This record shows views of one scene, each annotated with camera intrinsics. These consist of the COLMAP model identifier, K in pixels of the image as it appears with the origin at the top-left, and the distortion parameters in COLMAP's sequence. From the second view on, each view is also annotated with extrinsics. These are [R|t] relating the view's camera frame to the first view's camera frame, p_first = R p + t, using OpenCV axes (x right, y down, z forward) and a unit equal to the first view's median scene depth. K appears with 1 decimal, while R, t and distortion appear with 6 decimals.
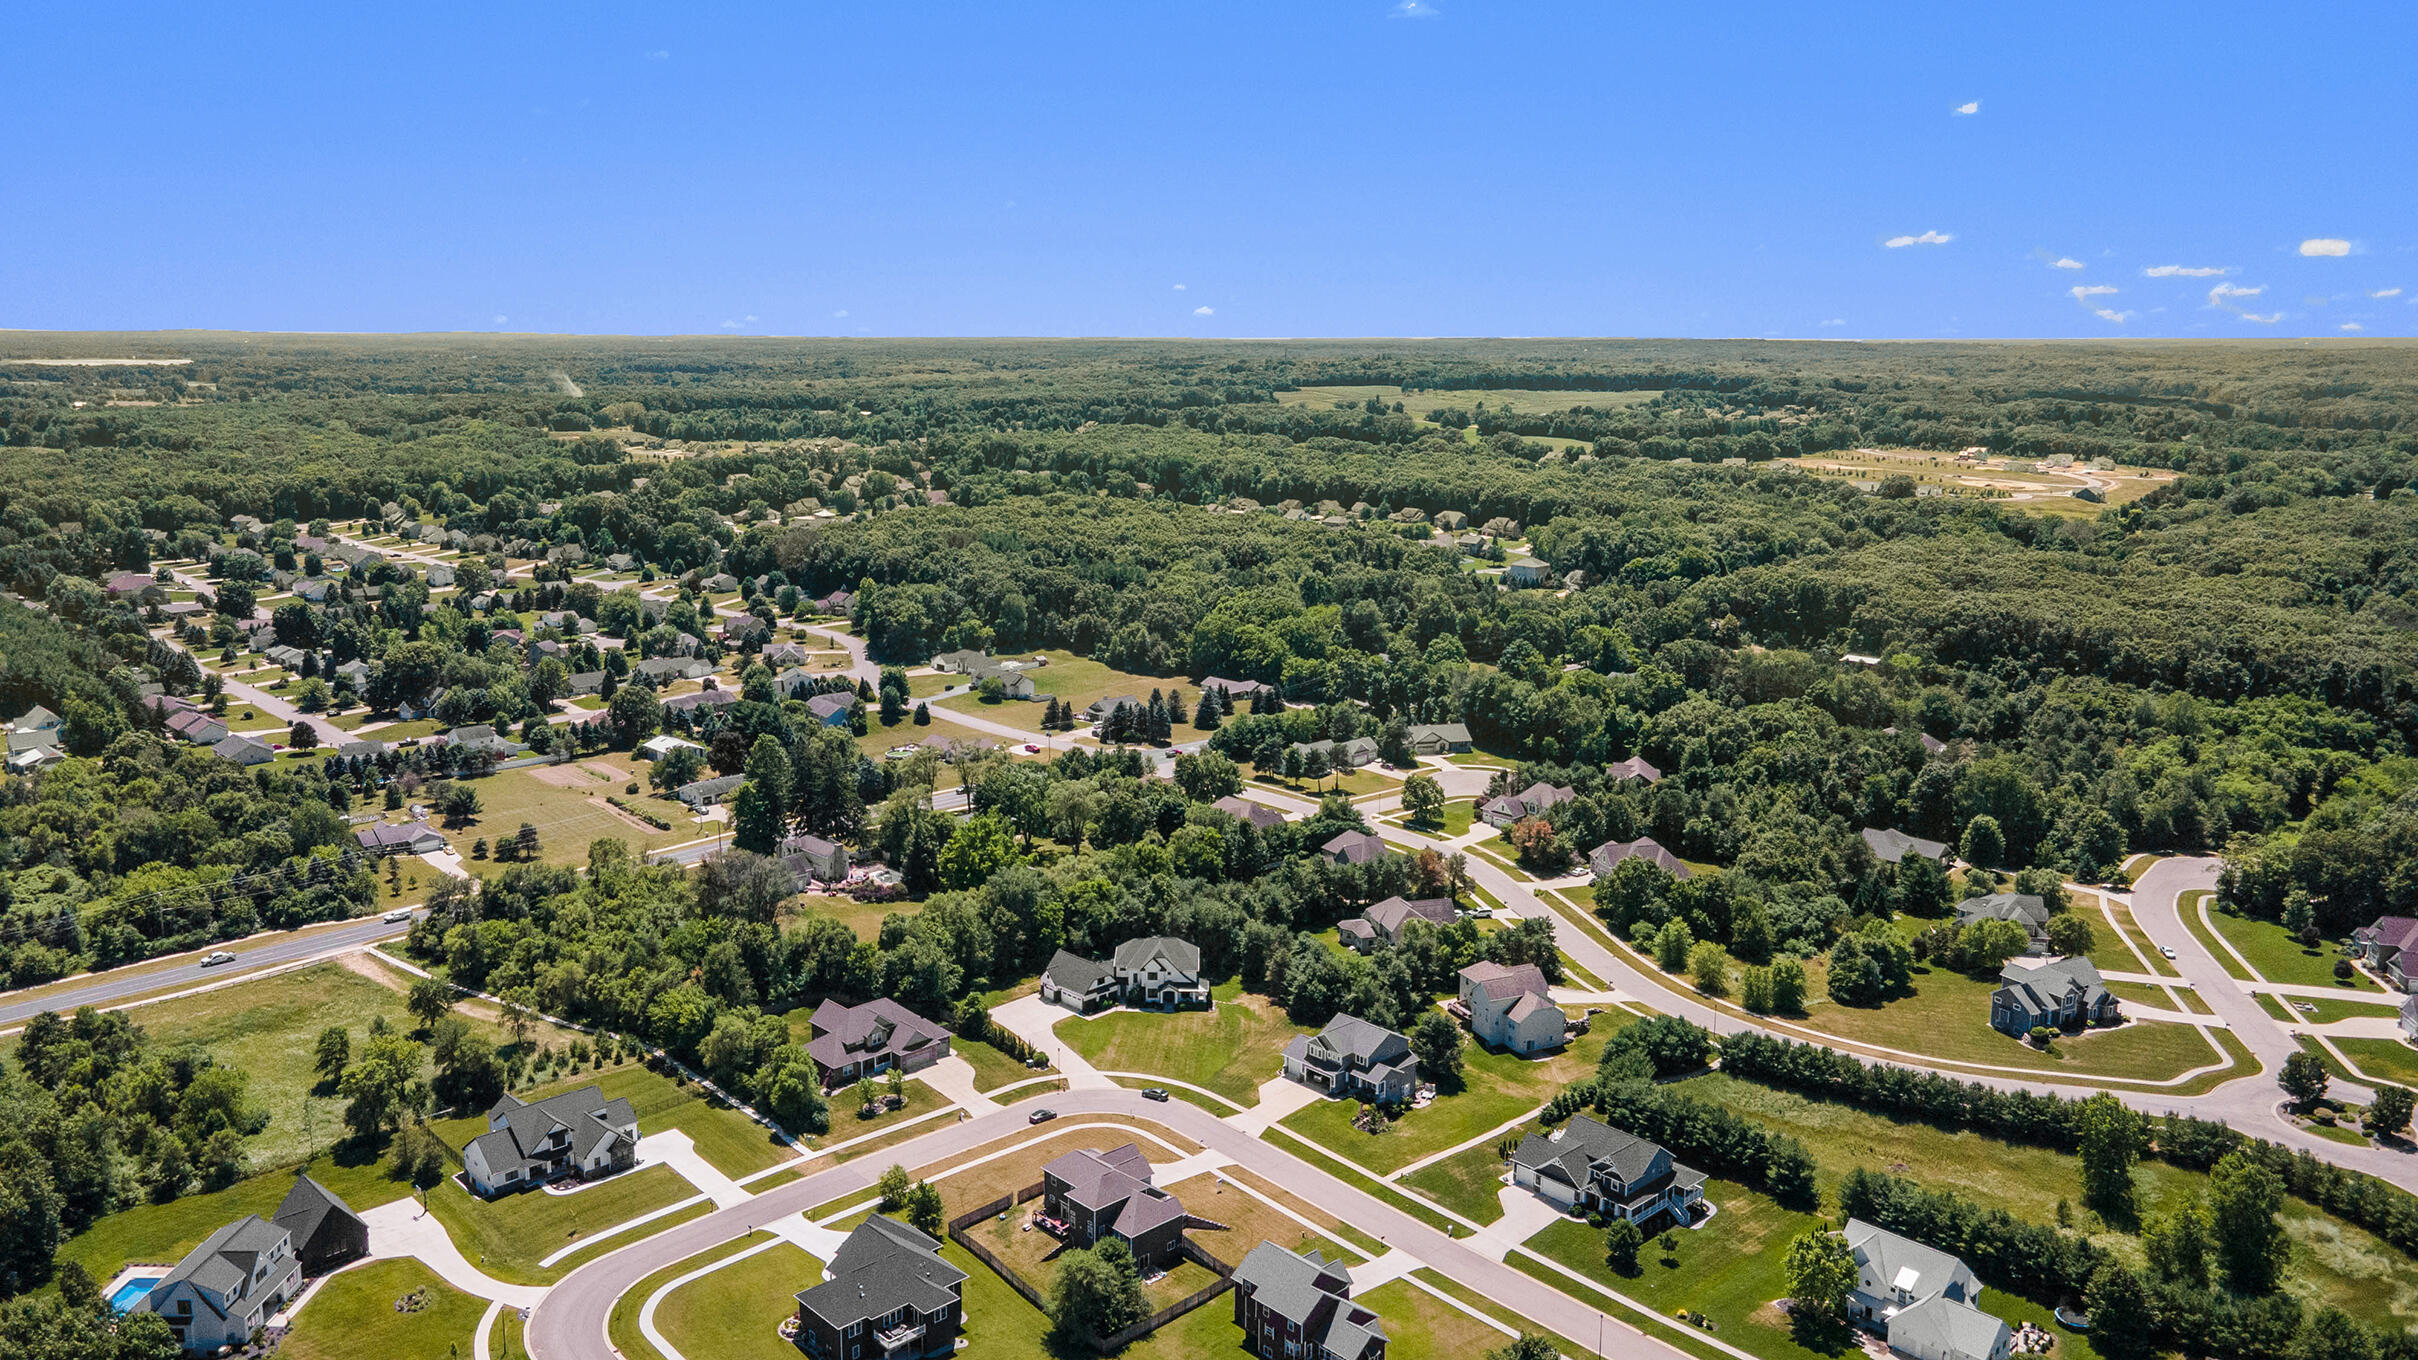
lens RADIAL K [[1762.1, 0, 1198.0], [0, 1762.1, 686.4], [0, 0, 1]] dist [0.034996, 0.000620]
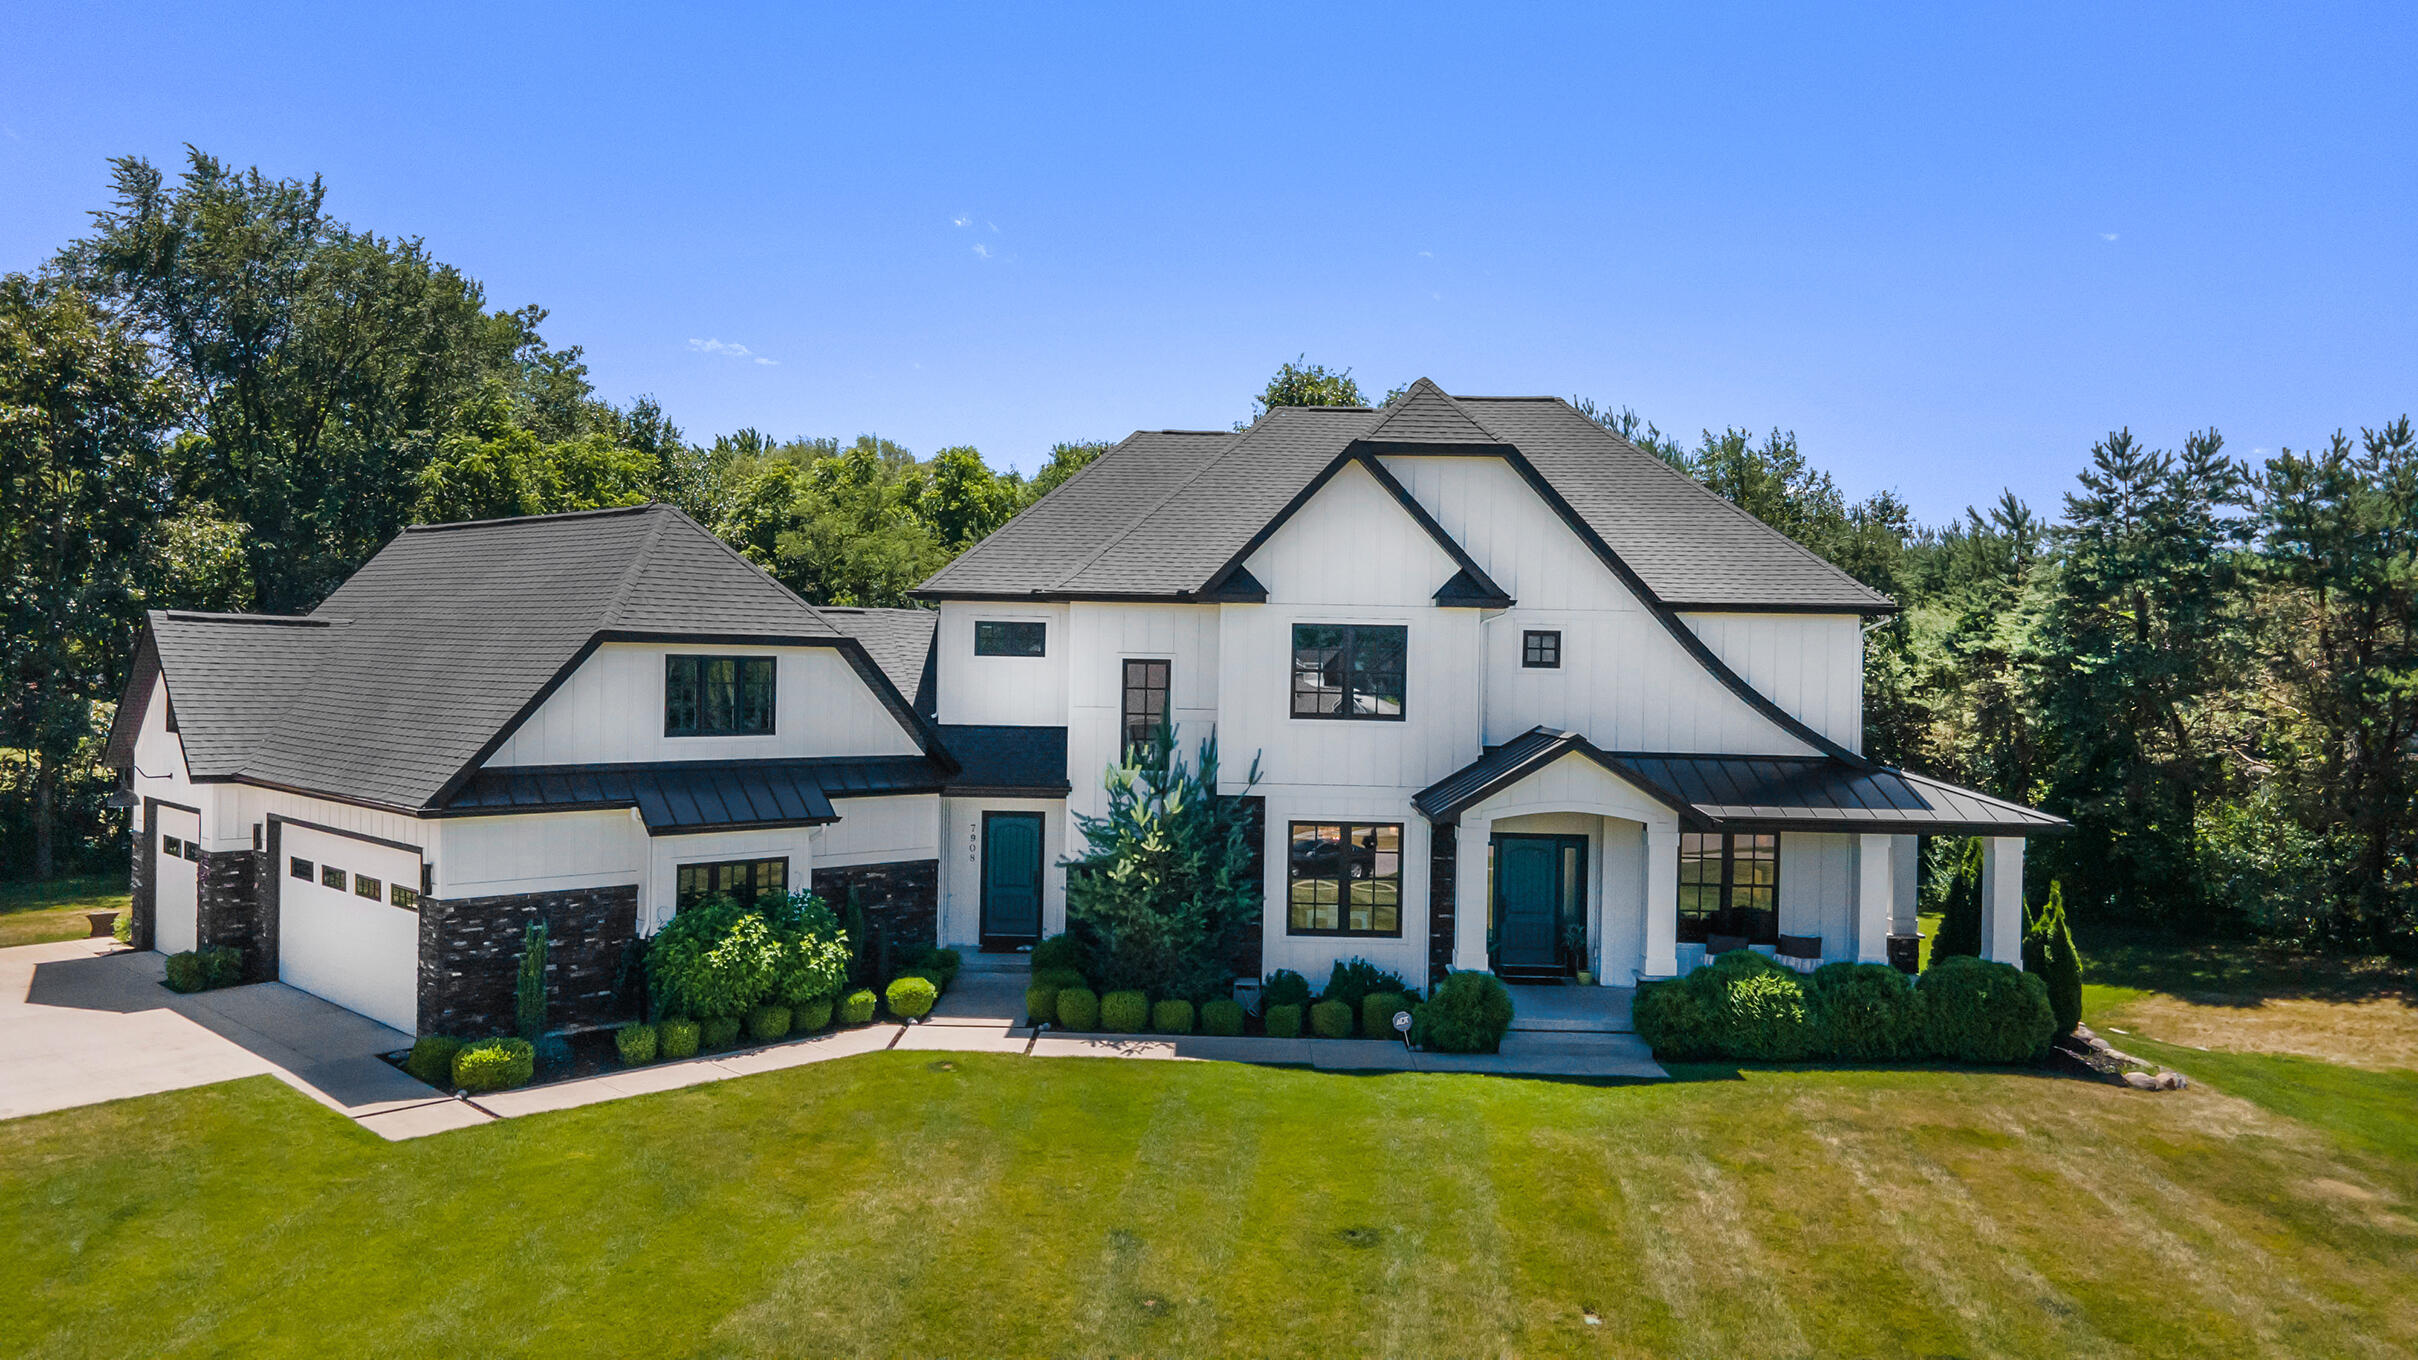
lens RADIAL K [[1762.1, 0, 1198.0], [0, 1762.1, 686.4], [0, 0, 1]] dist [0.034996, 0.000620]
pose [[0.999965, 0.007277, -0.004114, -0.032534], [-0.007915, 0.982538, -0.185891, 0.180249], [0.002690, 0.185917, 0.982562, 0.913112]]
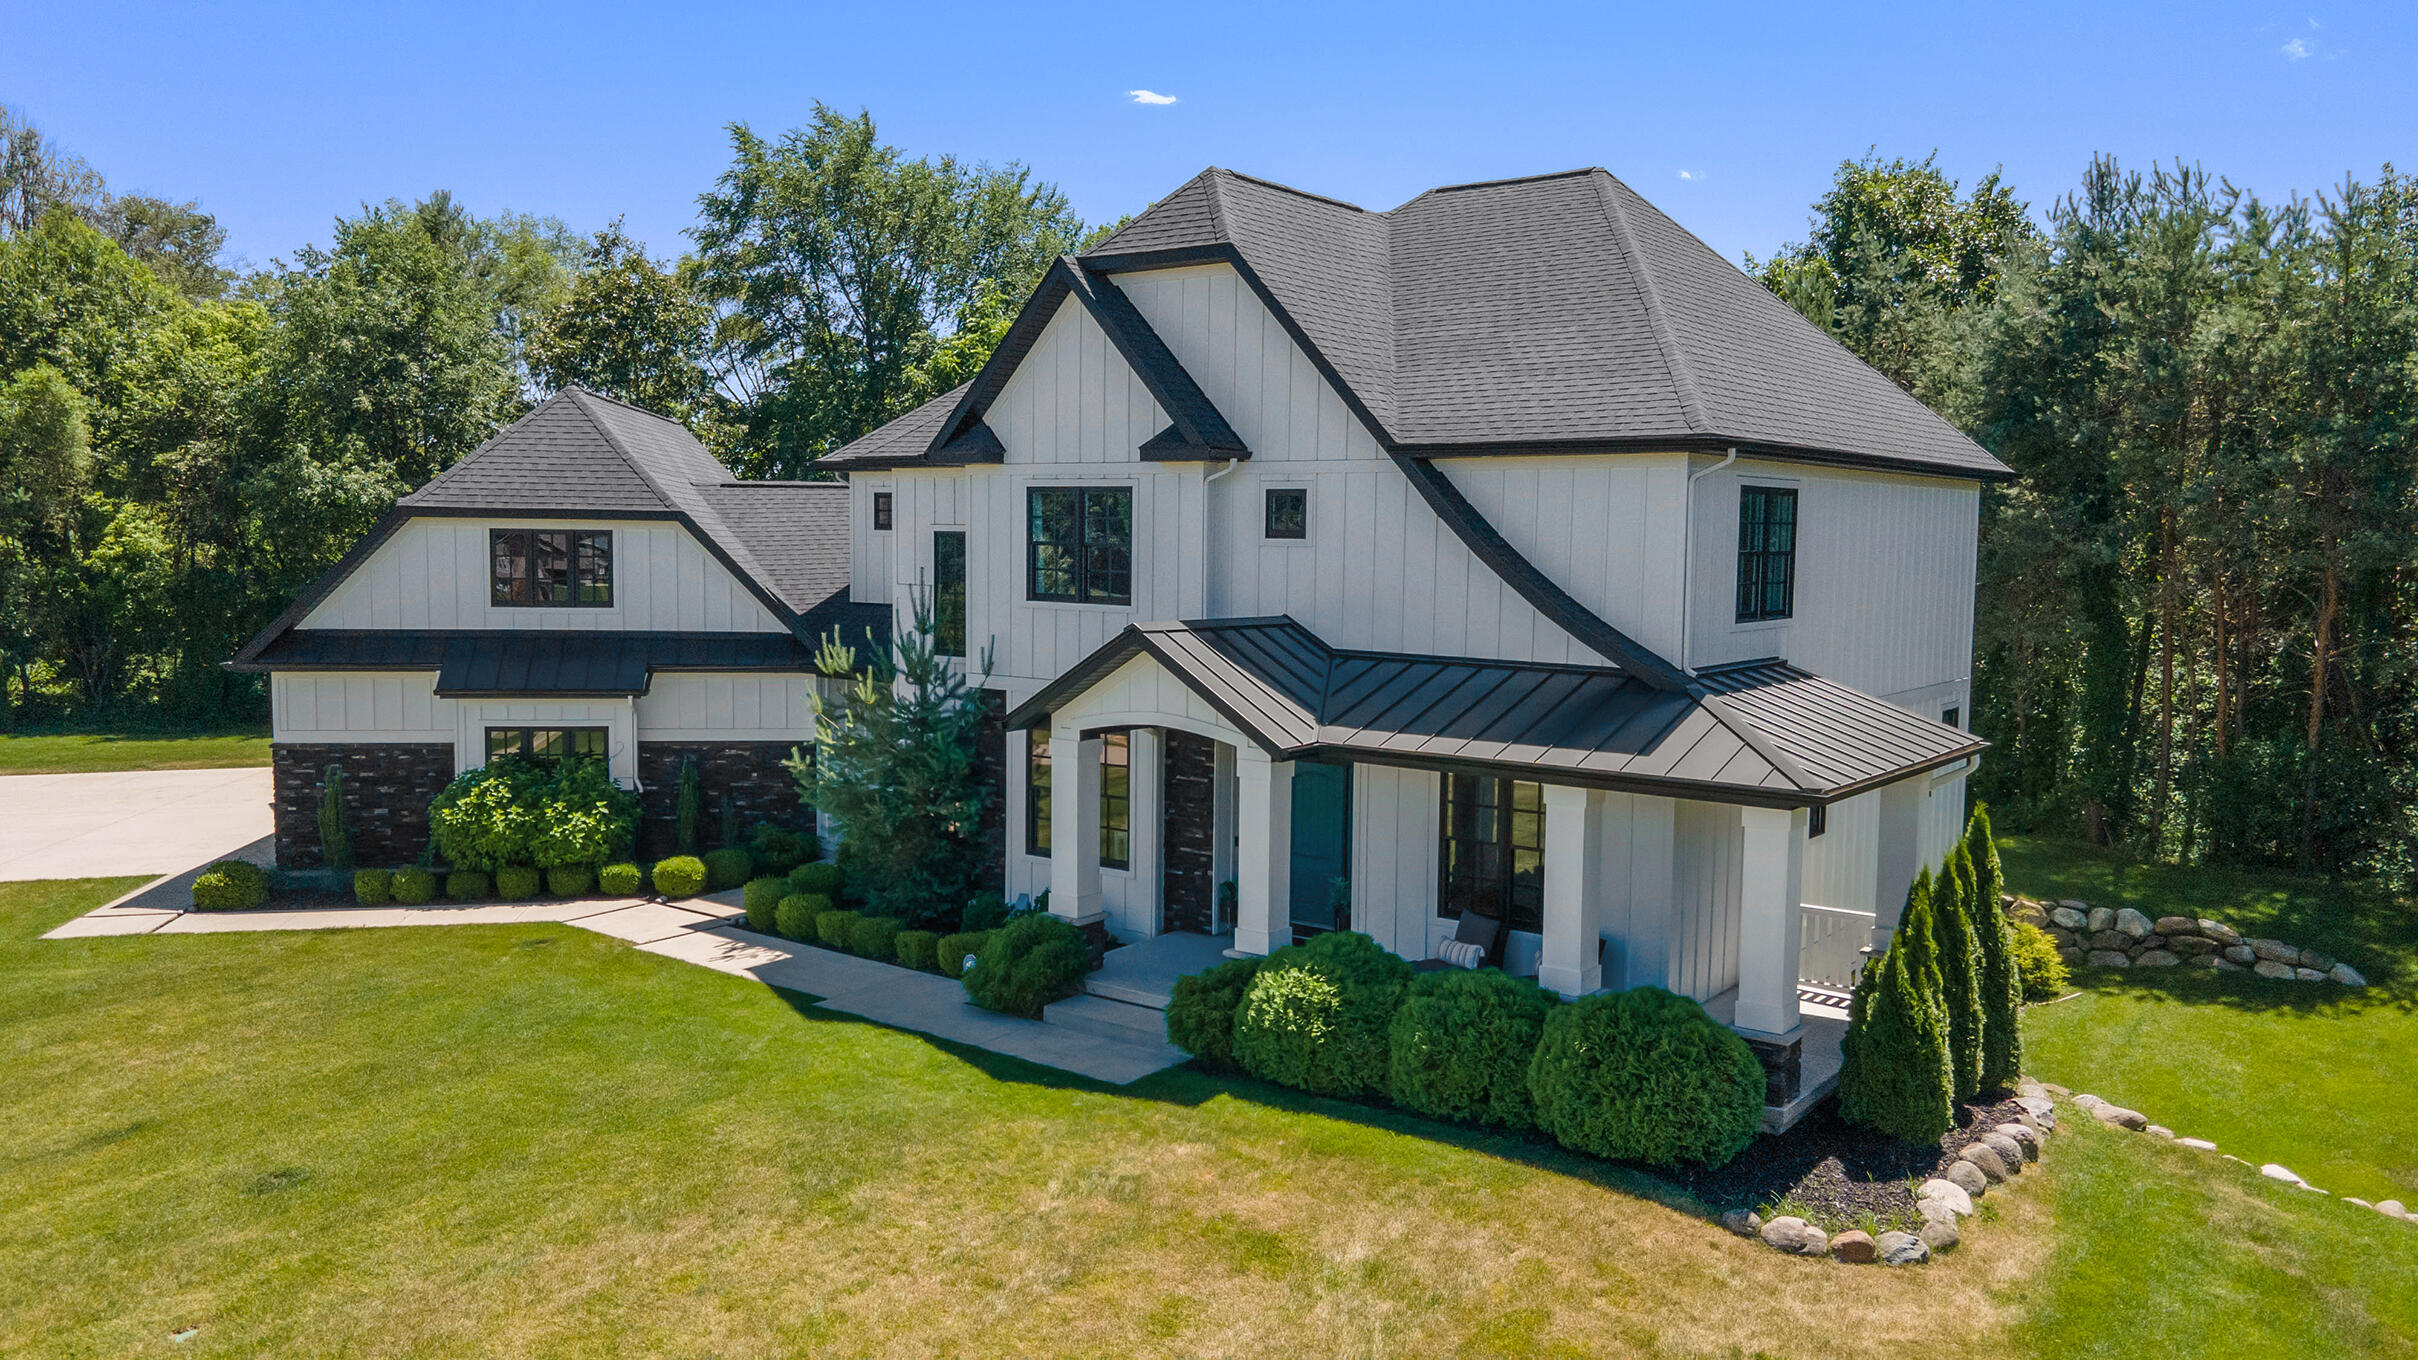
lens RADIAL K [[1762.1, 0, 1198.0], [0, 1762.1, 686.4], [0, 0, 1]] dist [0.034996, 0.000620]
pose [[0.795384, 0.051722, -0.603896, 0.020794], [-0.124432, 0.989064, -0.079178, 0.174229], [0.593196, 0.138120, 0.793121, 0.944600]]
